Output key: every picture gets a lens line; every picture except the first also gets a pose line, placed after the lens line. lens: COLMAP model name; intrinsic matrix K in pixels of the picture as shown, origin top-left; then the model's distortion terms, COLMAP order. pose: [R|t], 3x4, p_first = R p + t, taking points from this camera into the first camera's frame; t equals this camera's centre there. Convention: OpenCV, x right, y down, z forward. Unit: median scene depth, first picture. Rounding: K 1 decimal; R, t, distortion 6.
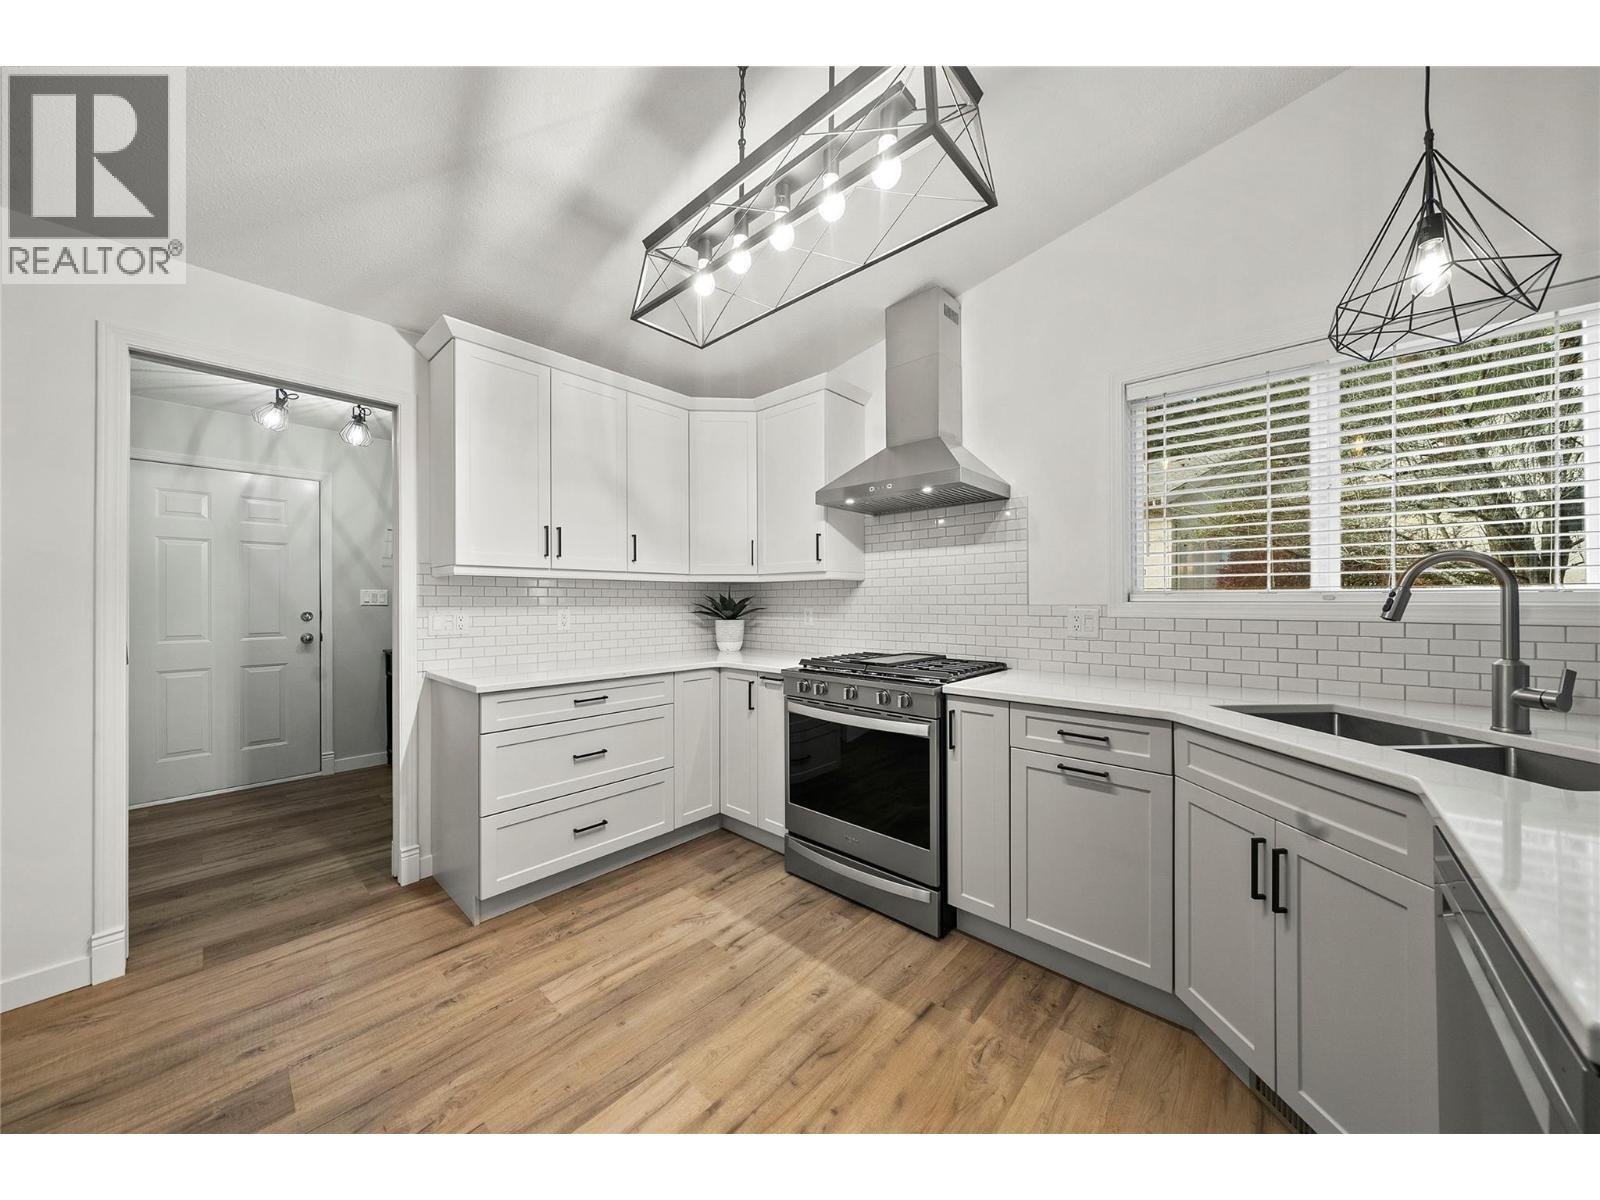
lens RADIAL K [[545.8, 0, 805.7], [0, 545.8, 599.9], [0, 0, 1]] dist [0.000796, -0.000084]
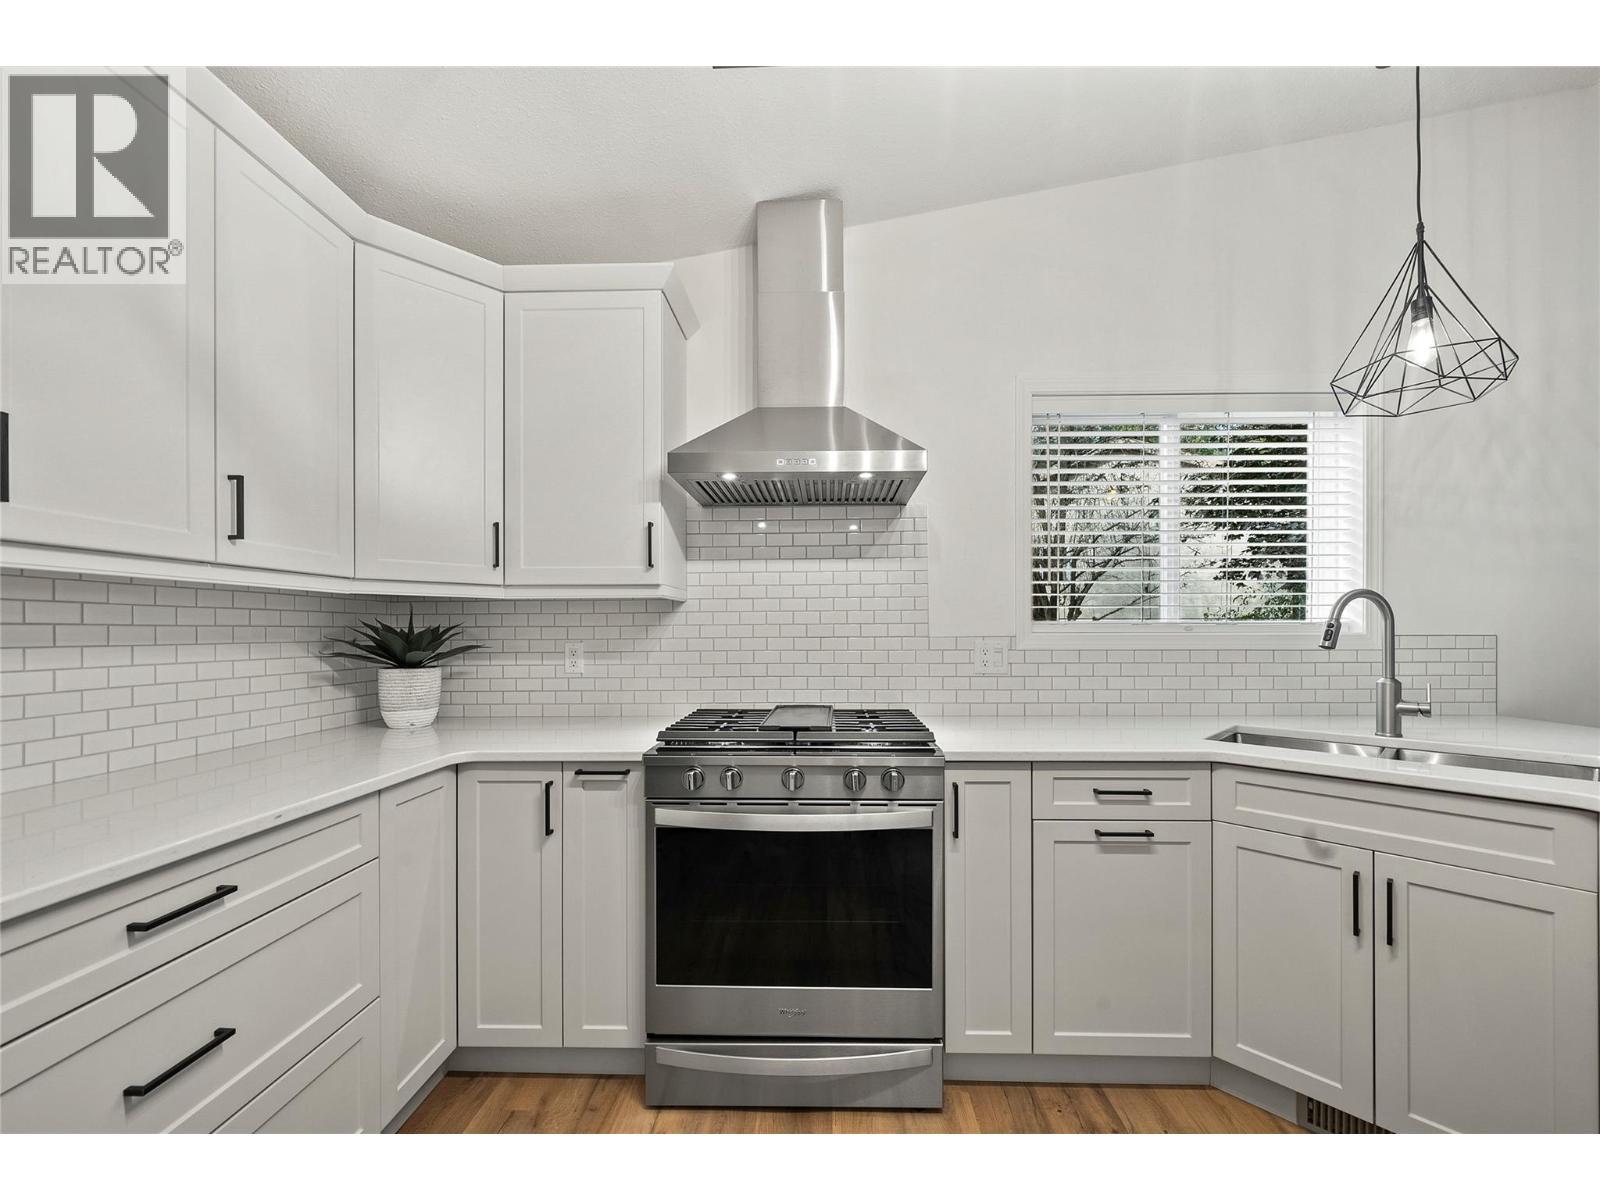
lens RADIAL K [[623.1, 0, 813.6], [0, 623.1, 631.2], [0, 0, 1]] dist [0.003857, 0.000093]
pose [[0.760820, -0.001955, 0.648960, -0.319408], [0.000819, 0.999998, 0.002052, -0.001194], [-0.648963, -0.001030, 0.760819, 0.383317]]
